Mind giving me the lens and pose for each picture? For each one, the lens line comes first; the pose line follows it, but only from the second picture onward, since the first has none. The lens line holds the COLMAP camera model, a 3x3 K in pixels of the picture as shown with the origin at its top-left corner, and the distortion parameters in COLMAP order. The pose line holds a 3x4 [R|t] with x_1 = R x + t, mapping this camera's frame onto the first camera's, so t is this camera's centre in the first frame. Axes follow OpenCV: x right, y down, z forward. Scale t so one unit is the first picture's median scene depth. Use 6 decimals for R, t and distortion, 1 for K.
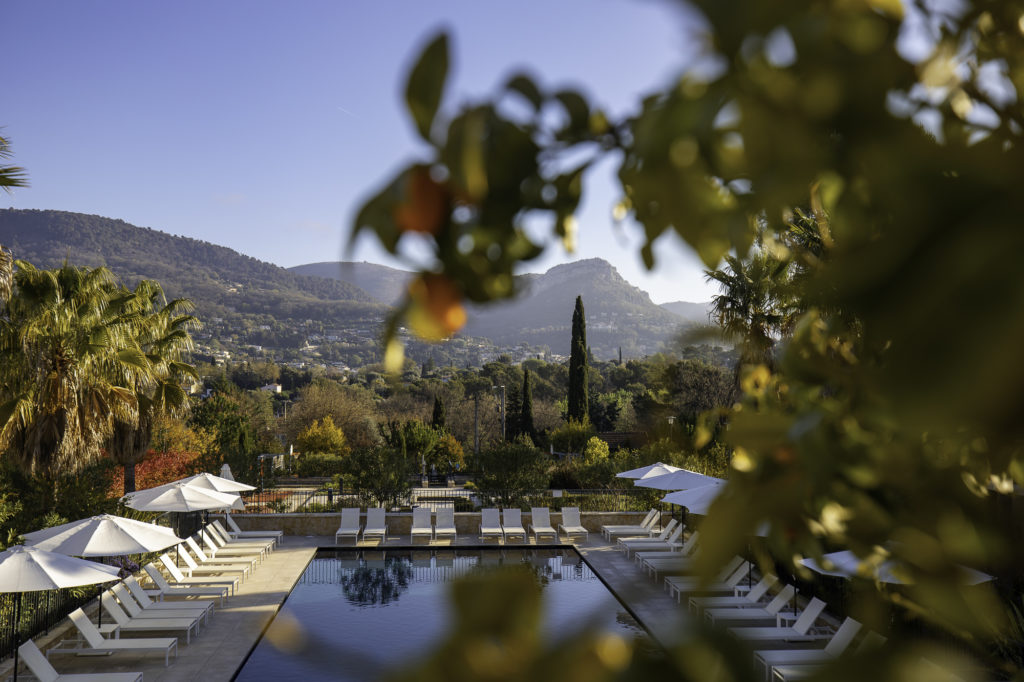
lens RADIAL K [[1035.0, 0, 519.9], [0, 1035.0, 347.7], [0, 0, 1]] dist [0.052637, 0.000000]
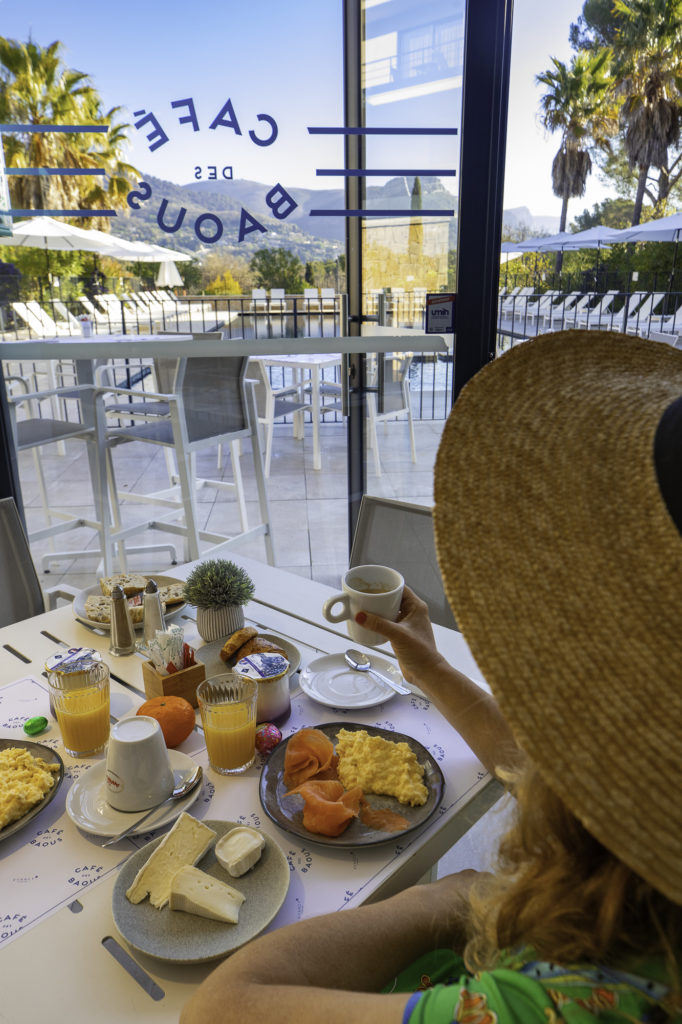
lens RADIAL K [[749.4, 0, 343.6], [0, 749.4, 513.3], [0, 0, 1]] dist [0.021423, 0.005628]
pose [[0.999529, -0.006993, -0.029887, -0.012938], [0.016469, 0.943867, 0.329915, 0.058126], [0.025902, -0.330251, 0.943538, -0.013371]]
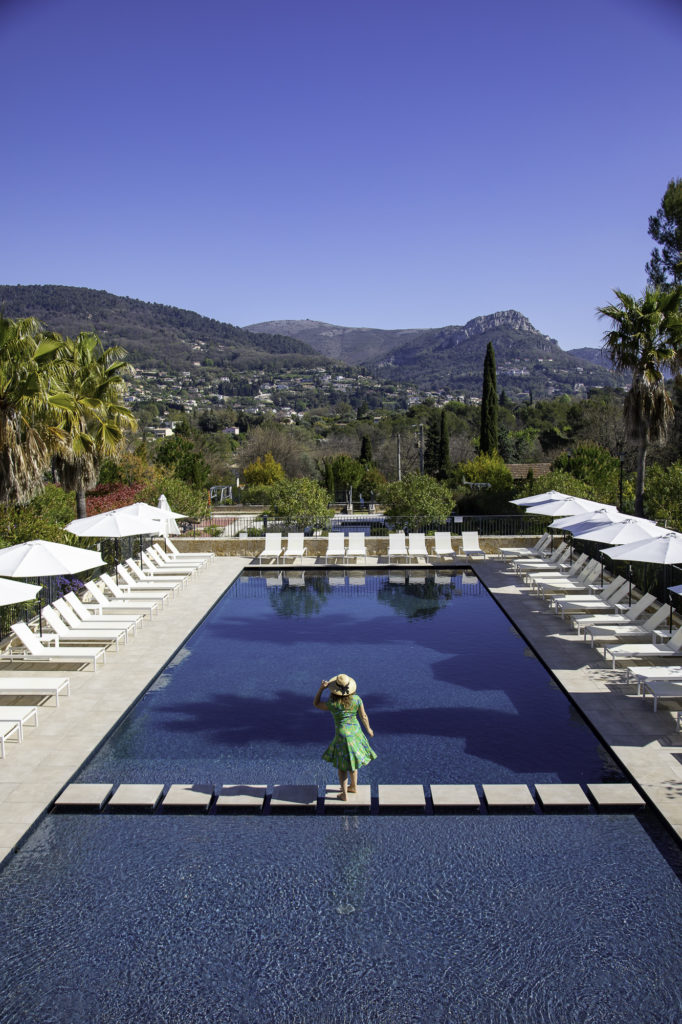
lens RADIAL K [[887.5, 0, 341.6], [0, 887.5, 528.2], [0, 0, 1]] dist [-0.035673, 0.009181]
pose [[0.993415, -0.003614, -0.114516, 0.011471], [0.020827, 0.988546, 0.149473, 0.003436], [0.112664, -0.150874, 0.982112, 0.031418]]
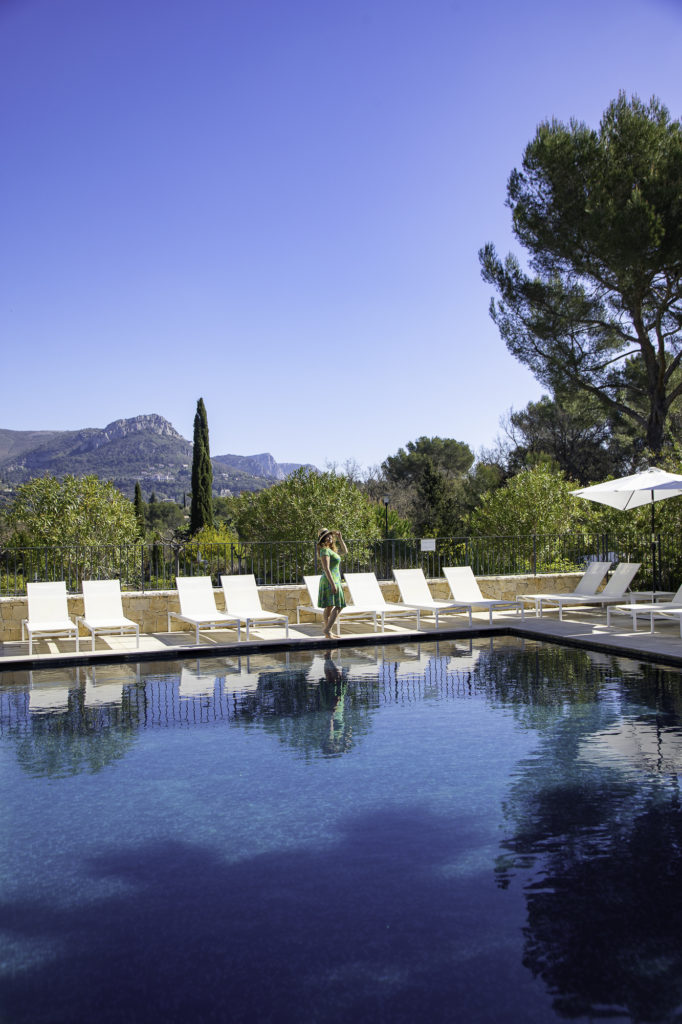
lens RADIAL K [[926.5, 0, 338.3], [0, 926.5, 516.4], [0, 0, 1]] dist [-0.001900, 0.006354]
pose [[0.963116, -0.020806, 0.268280, -0.079380], [0.015336, 0.999630, 0.022468, 0.062093], [-0.268648, -0.017525, 0.963079, 0.290930]]
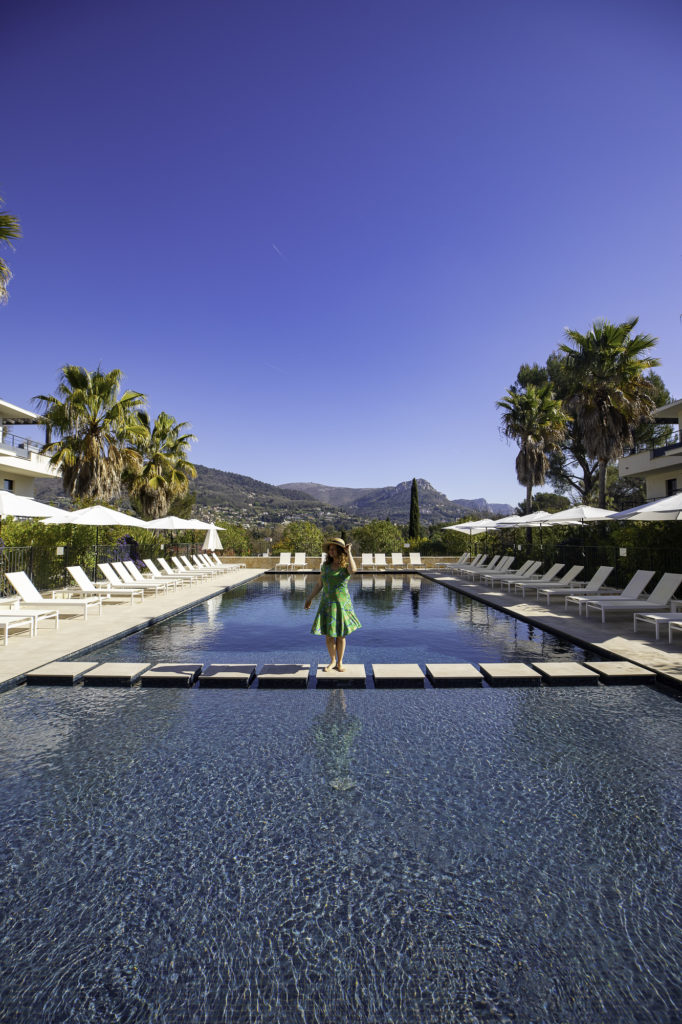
lens RADIAL K [[489.1, 0, 341.2], [0, 489.1, 509.3], [0, 0, 1]] dist [-0.036861, 0.009393]
pose [[0.996031, -0.012295, -0.088154, 0.000432], [0.009833, 0.999551, -0.028304, 0.057253], [0.088463, 0.027324, 0.995705, 0.107963]]
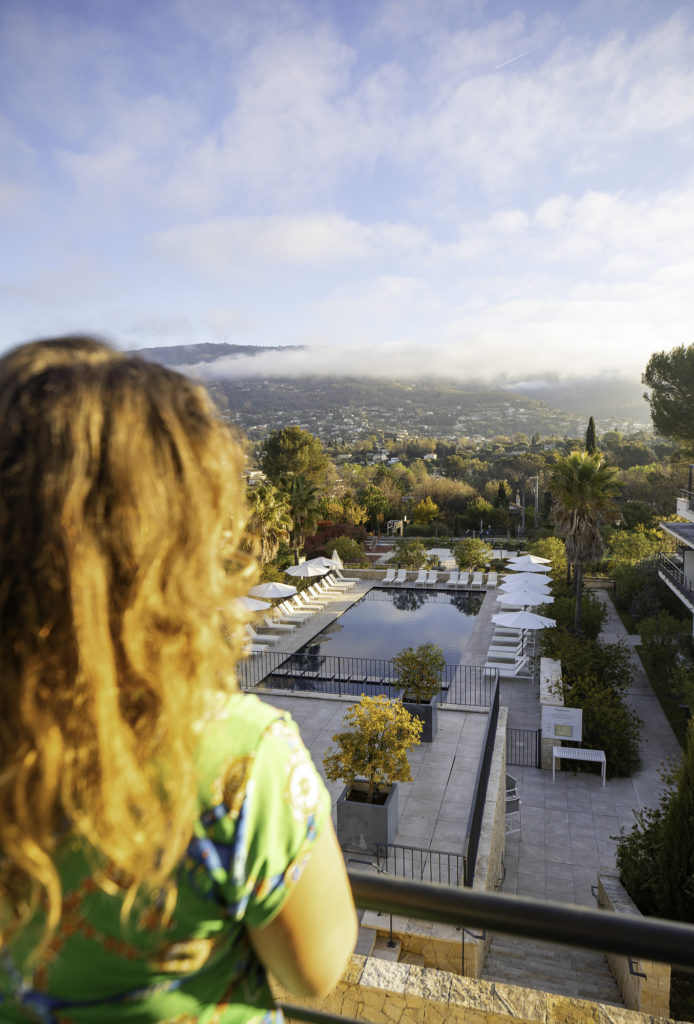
lens RADIAL K [[696.7, 0, 347.6], [0, 696.7, 519.2], [0, 0, 1]] dist [0.003739, 0.000488]
pose [[0.934588, 0.013191, -0.355488, 0.148363], [0.036026, 0.990665, 0.131476, -0.079808], [0.353904, -0.135683, 0.925388, -0.213422]]
